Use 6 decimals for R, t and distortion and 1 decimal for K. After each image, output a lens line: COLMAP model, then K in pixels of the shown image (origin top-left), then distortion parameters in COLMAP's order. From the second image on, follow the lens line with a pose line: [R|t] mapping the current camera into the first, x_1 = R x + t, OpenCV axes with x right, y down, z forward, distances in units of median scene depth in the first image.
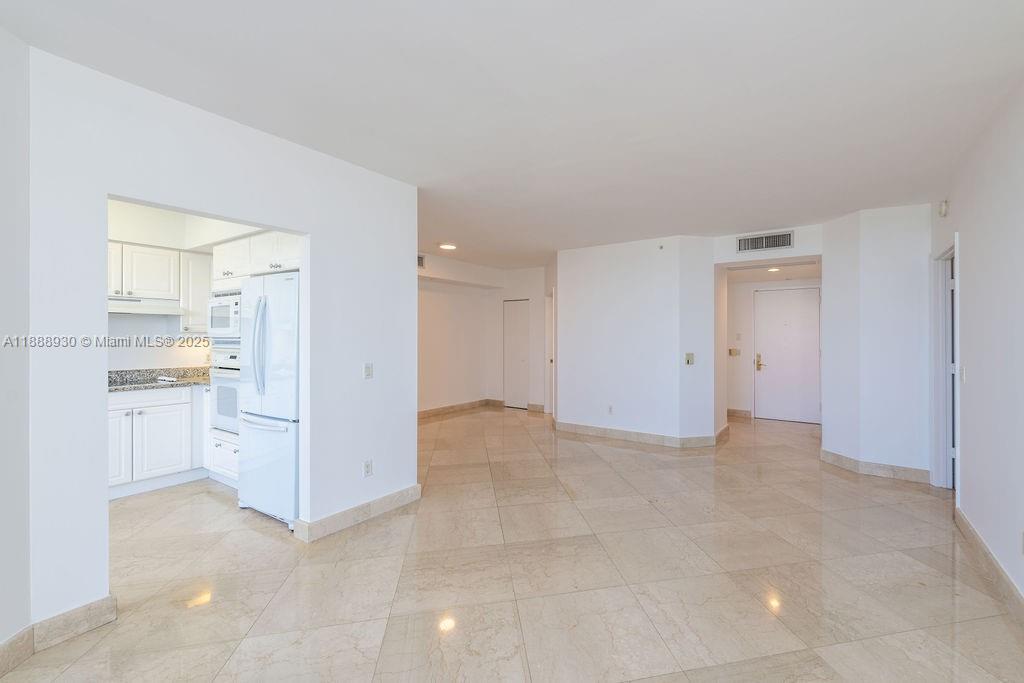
lens RADIAL K [[398.1, 0, 513.1], [0, 398.1, 338.6], [0, 0, 1]] dist [0.012691, -0.003484]
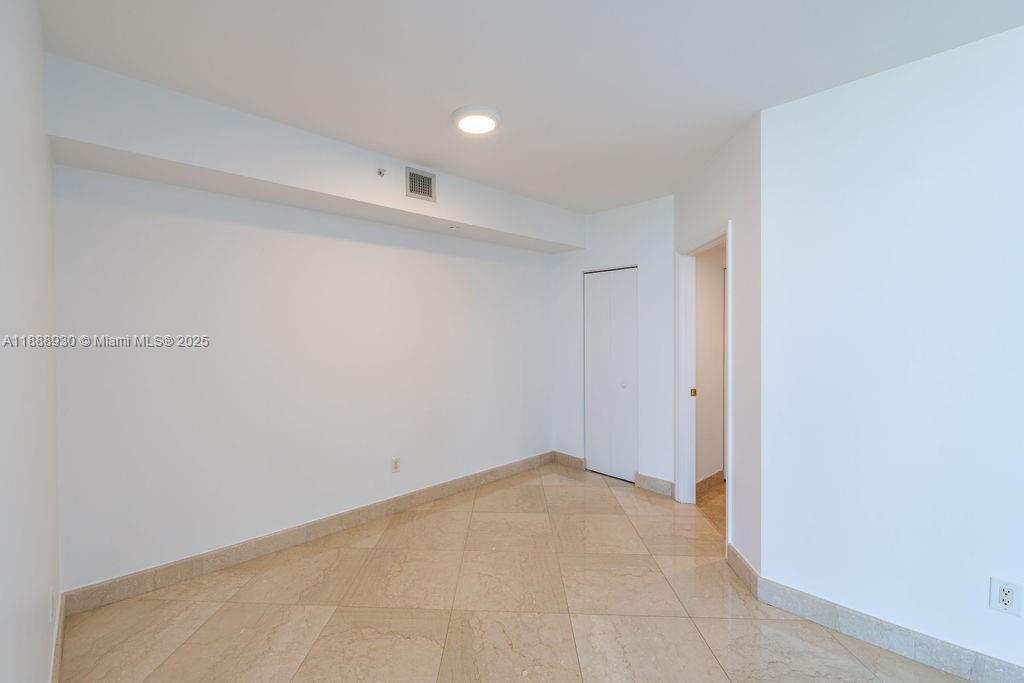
lens RADIAL K [[425.5, 0, 520.3], [0, 425.5, 337.6], [0, 0, 1]] dist [0.022819, -0.012471]
pose [[0.993203, -0.002310, -0.116368, -0.045443], [0.000718, 0.999906, -0.013725, -0.004273], [0.116389, 0.013548, 0.993111, 0.422578]]
